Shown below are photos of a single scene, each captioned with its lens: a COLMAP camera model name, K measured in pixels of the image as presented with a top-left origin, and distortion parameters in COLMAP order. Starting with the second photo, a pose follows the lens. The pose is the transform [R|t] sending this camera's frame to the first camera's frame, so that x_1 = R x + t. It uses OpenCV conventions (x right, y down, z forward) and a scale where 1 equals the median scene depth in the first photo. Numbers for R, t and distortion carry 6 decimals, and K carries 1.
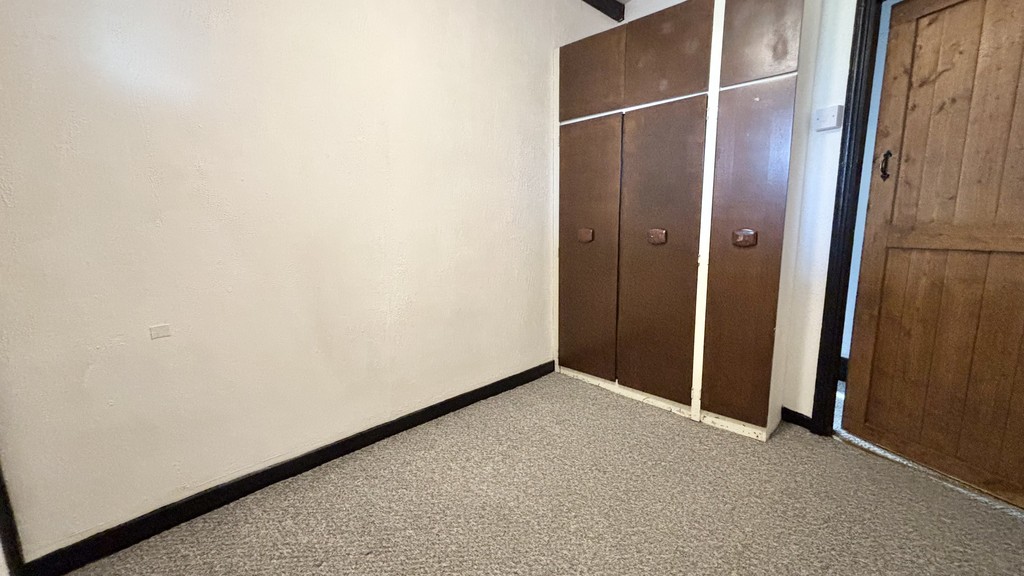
lens RADIAL K [[411.5, 0, 512.9], [0, 411.5, 288.0], [0, 0, 1]] dist [0.002111, -0.002043]
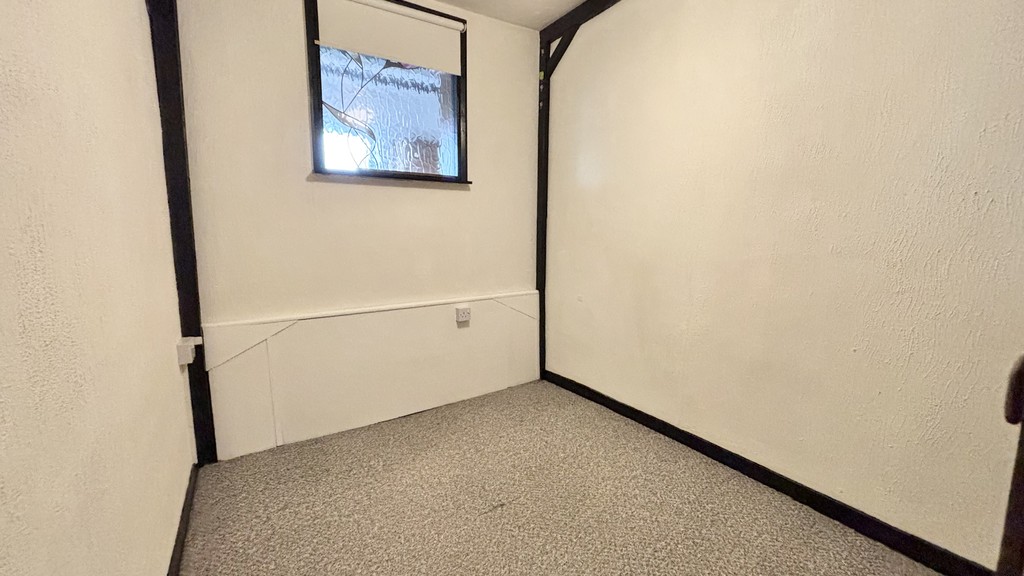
lens RADIAL K [[411.5, 0, 511.5], [0, 411.5, 287.8], [0, 0, 1]] dist [0.002111, -0.002043]
pose [[-0.221622, 0.135615, -0.965656, 0.792000], [-0.154255, 0.972938, 0.172040, -0.161405], [0.962855, 0.187085, -0.194705, 0.677615]]
